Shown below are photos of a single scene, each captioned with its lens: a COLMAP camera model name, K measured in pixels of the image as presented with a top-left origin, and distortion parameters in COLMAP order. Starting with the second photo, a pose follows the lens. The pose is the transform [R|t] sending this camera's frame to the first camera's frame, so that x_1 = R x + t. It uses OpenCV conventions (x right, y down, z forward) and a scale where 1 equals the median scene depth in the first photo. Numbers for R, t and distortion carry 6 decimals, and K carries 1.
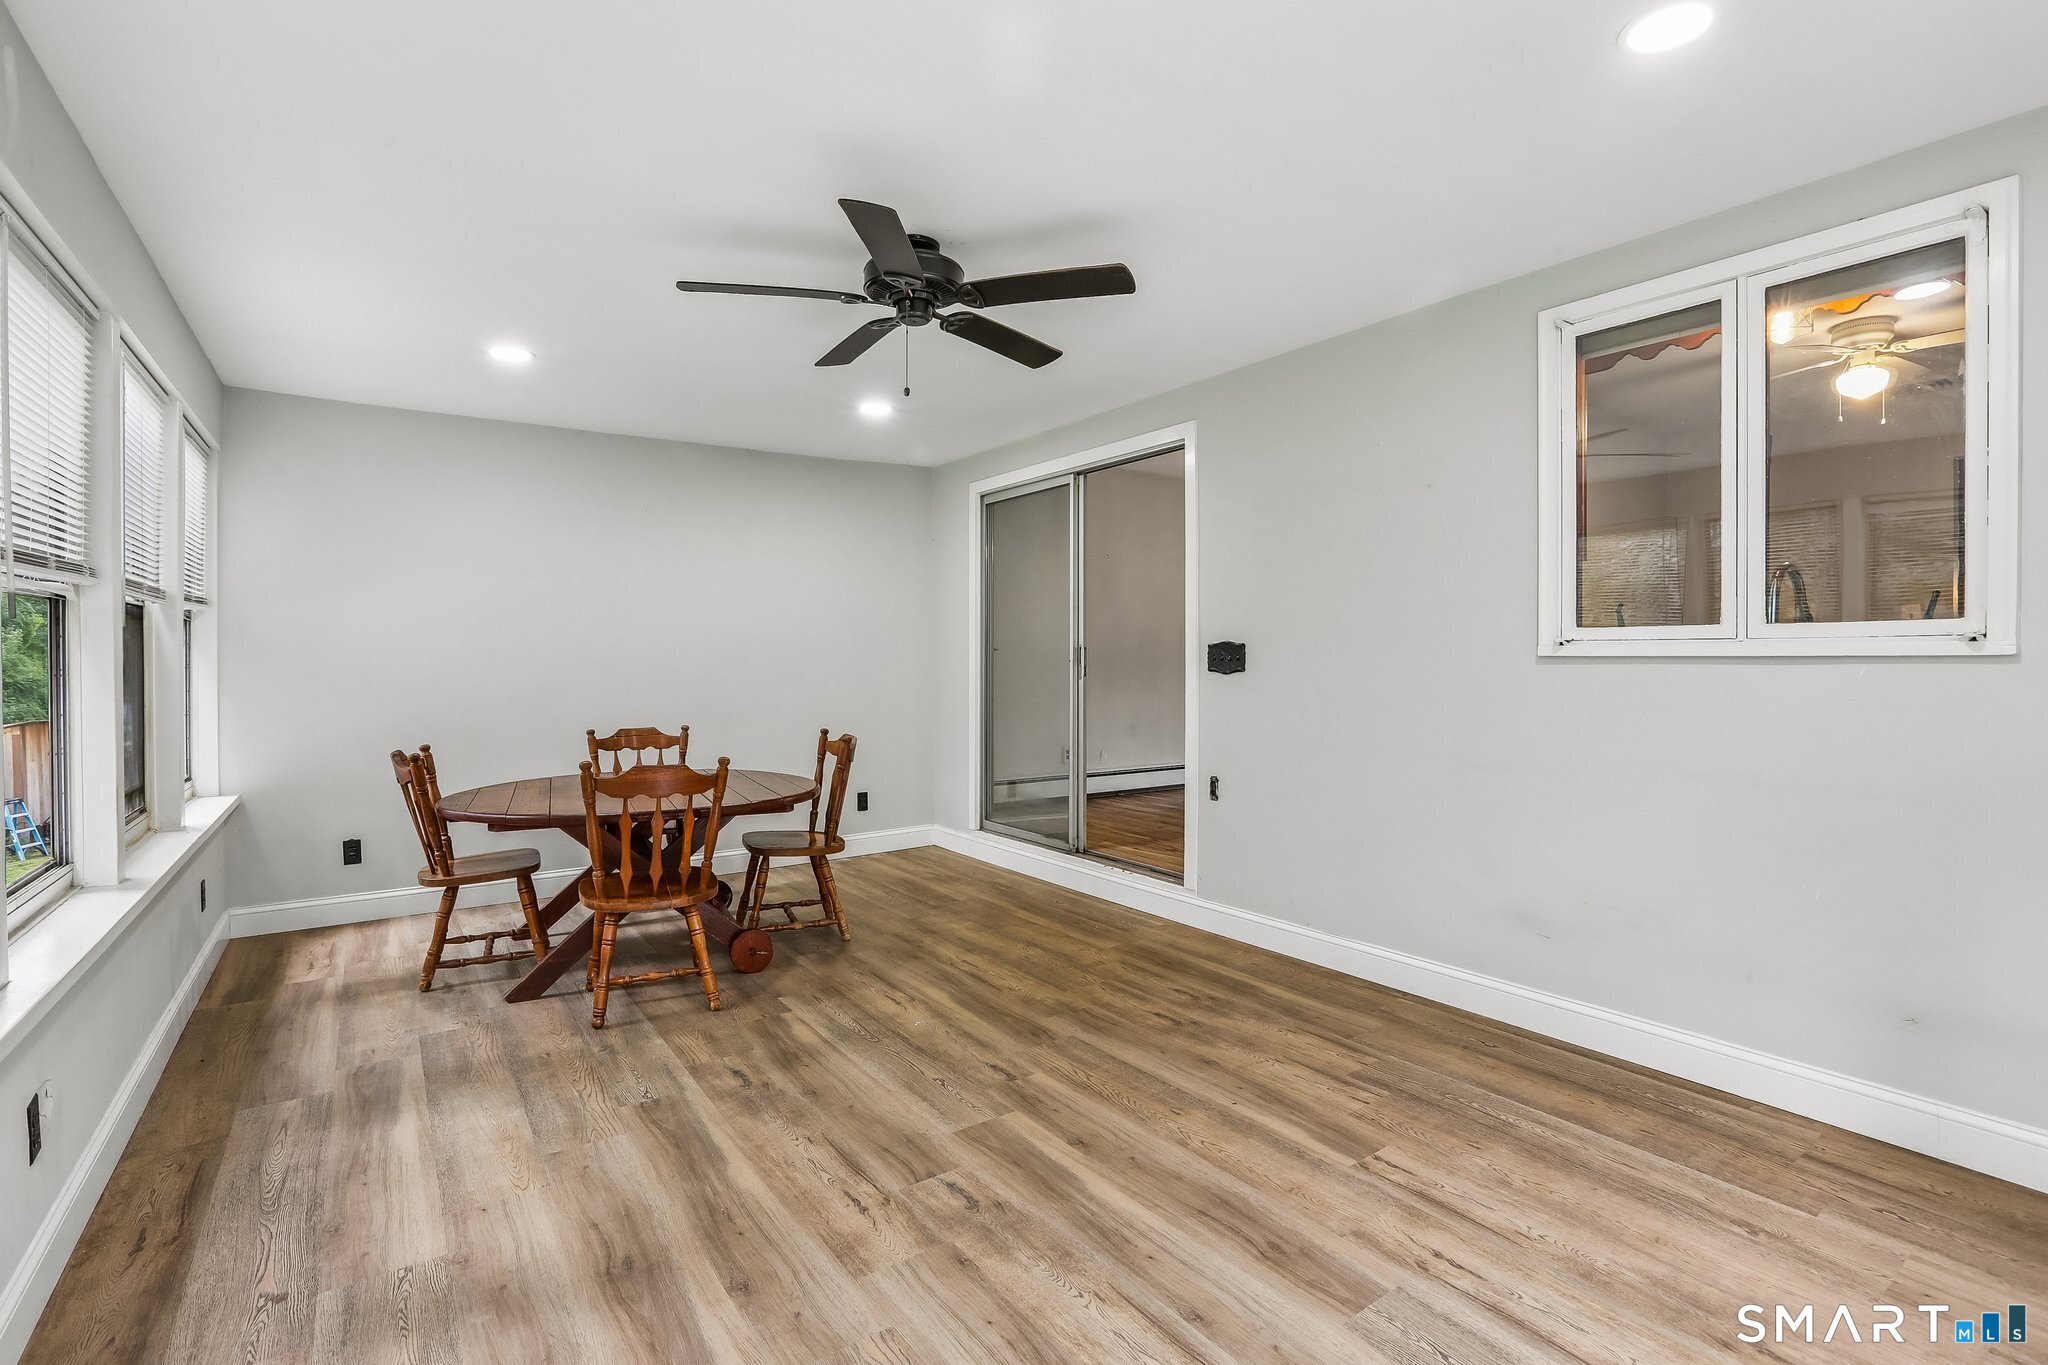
lens RADIAL K [[949.9, 0, 1032.7], [0, 949.9, 665.6], [0, 0, 1]] dist [-0.037702, 0.019146]
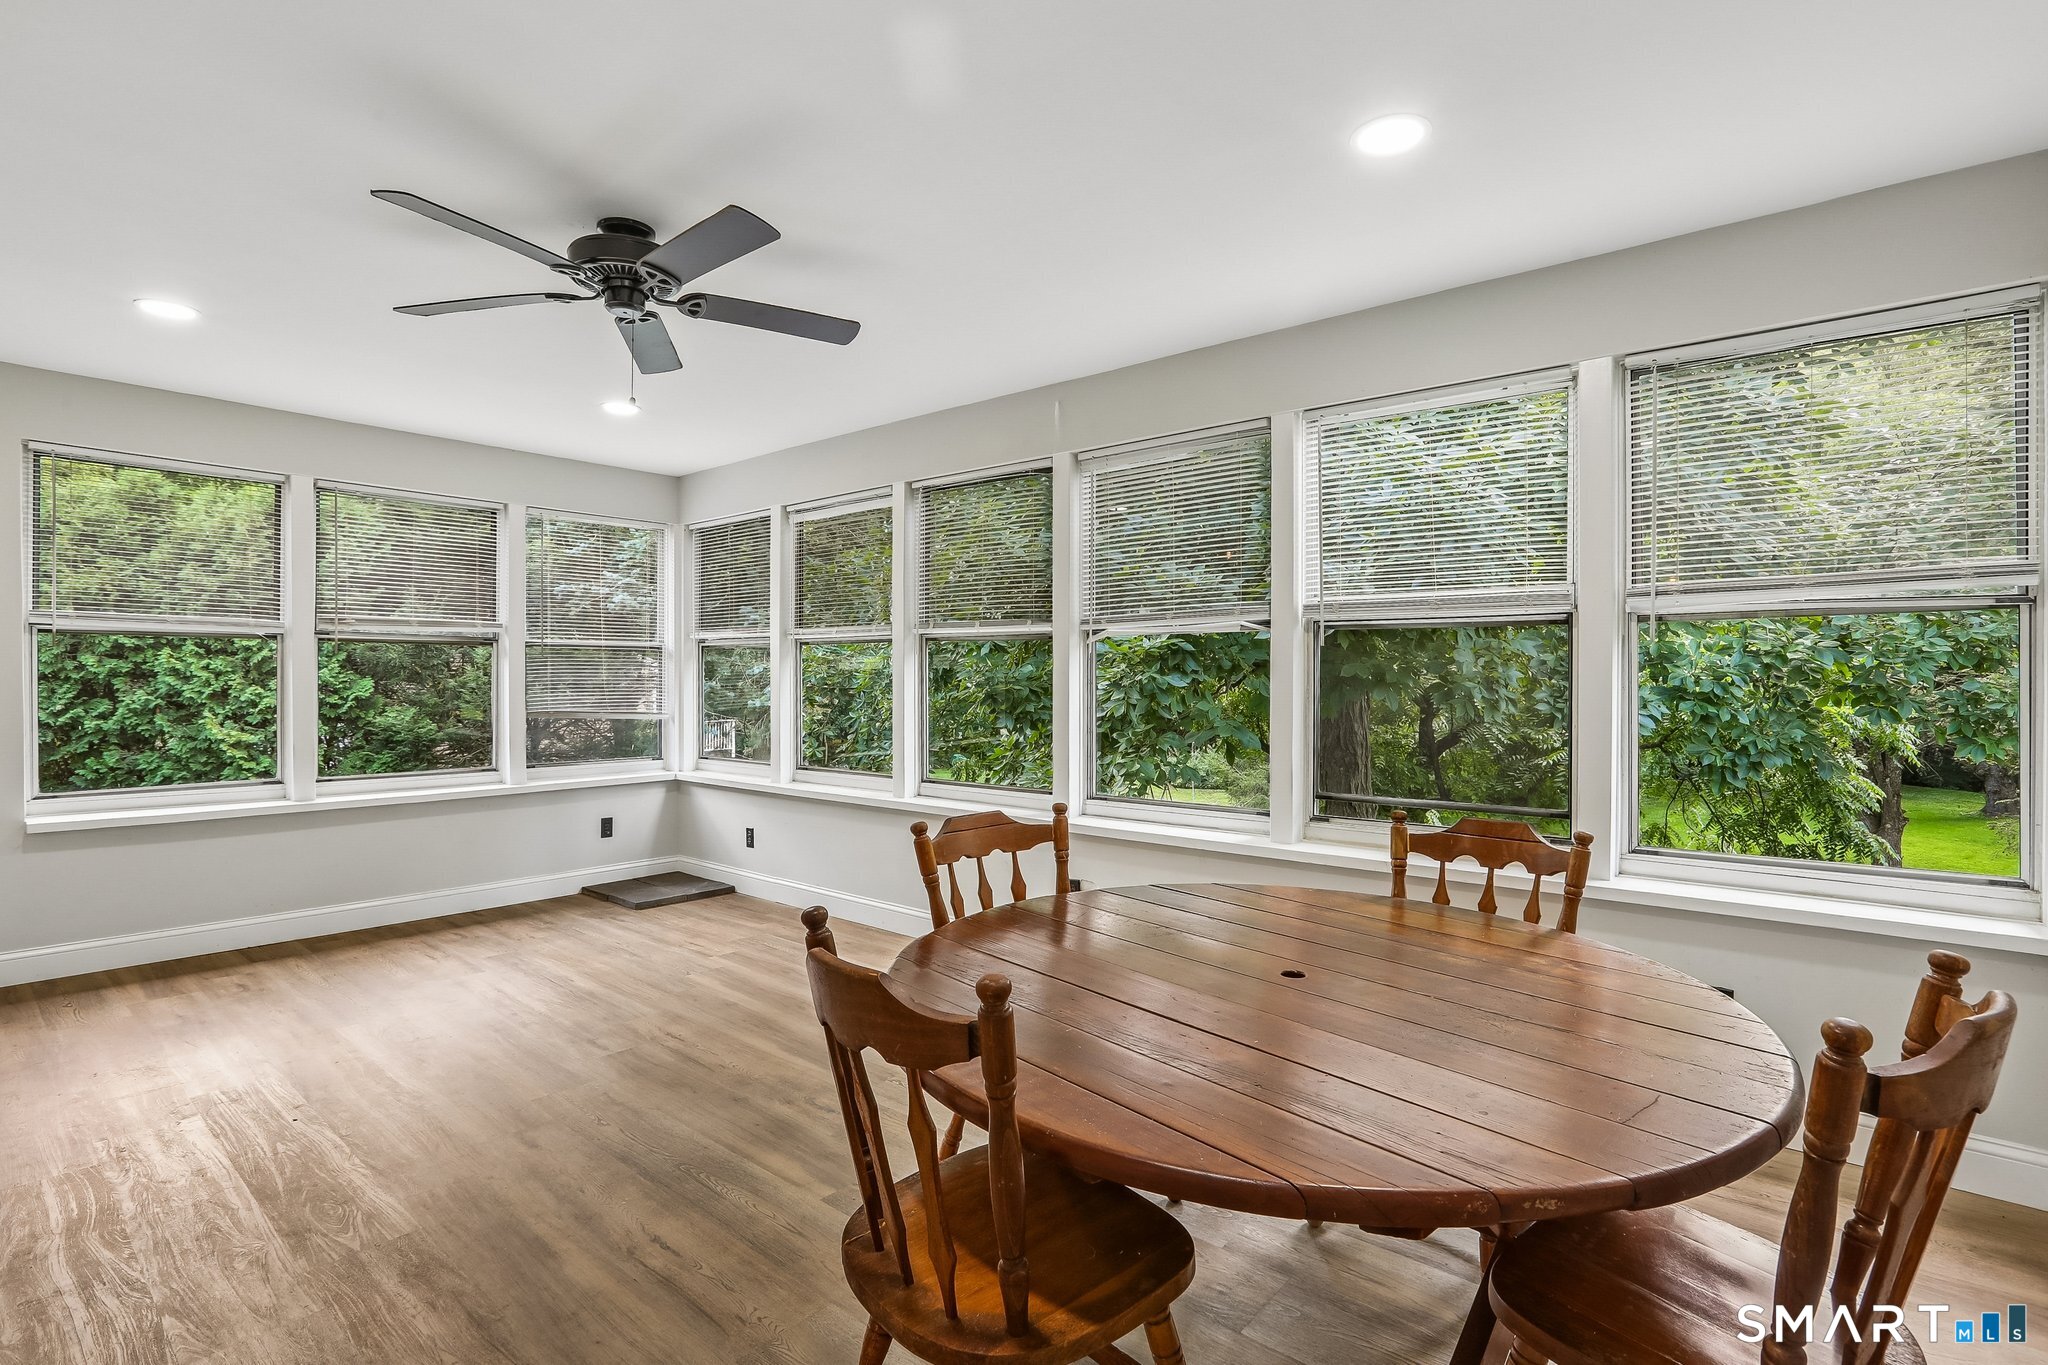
lens RADIAL K [[949.9, 0, 1032.7], [0, 949.9, 665.6], [0, 0, 1]] dist [-0.037702, 0.019146]
pose [[-0.964192, 0.003884, -0.265177, -0.295630], [0.002637, 0.999984, 0.005056, -0.026569], [0.265193, 0.004175, -0.964186, 2.230937]]
